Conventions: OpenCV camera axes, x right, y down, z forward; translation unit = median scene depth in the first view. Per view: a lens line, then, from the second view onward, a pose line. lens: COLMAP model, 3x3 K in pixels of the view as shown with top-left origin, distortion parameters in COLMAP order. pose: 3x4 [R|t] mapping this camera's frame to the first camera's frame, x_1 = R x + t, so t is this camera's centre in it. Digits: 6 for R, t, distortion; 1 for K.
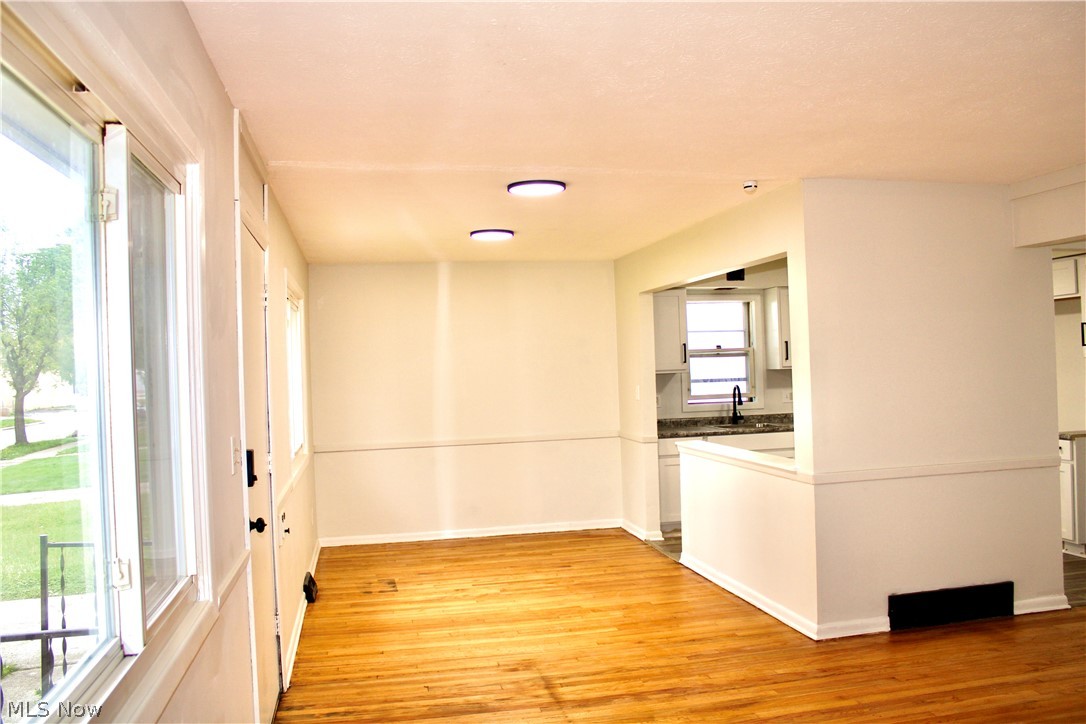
lens RADIAL K [[918.8, 0, 544.0], [0, 918.8, 359.2], [0, 0, 1]] dist [-0.162677, 0.140510]
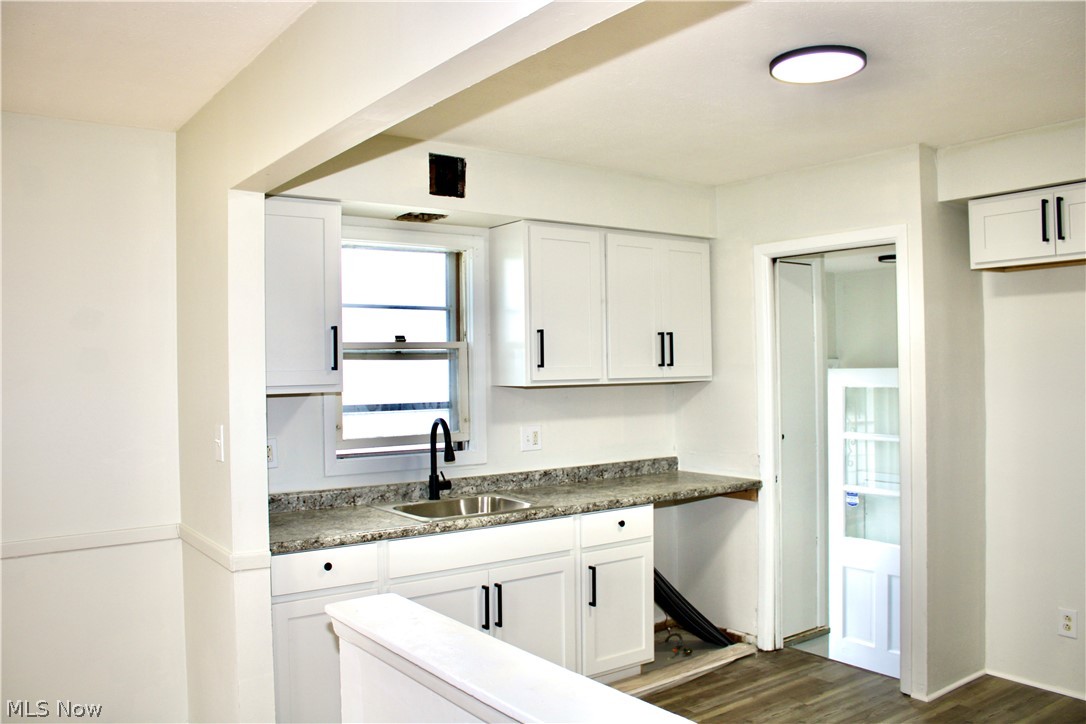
lens RADIAL K [[918.8, 0, 546.1], [0, 918.8, 359.8], [0, 0, 1]] dist [-0.162677, 0.140510]
pose [[0.914586, 0.018683, 0.403960, 0.066485], [-0.014286, 0.999801, -0.013897, 0.003451], [-0.404139, 0.006939, 0.914671, 0.529654]]
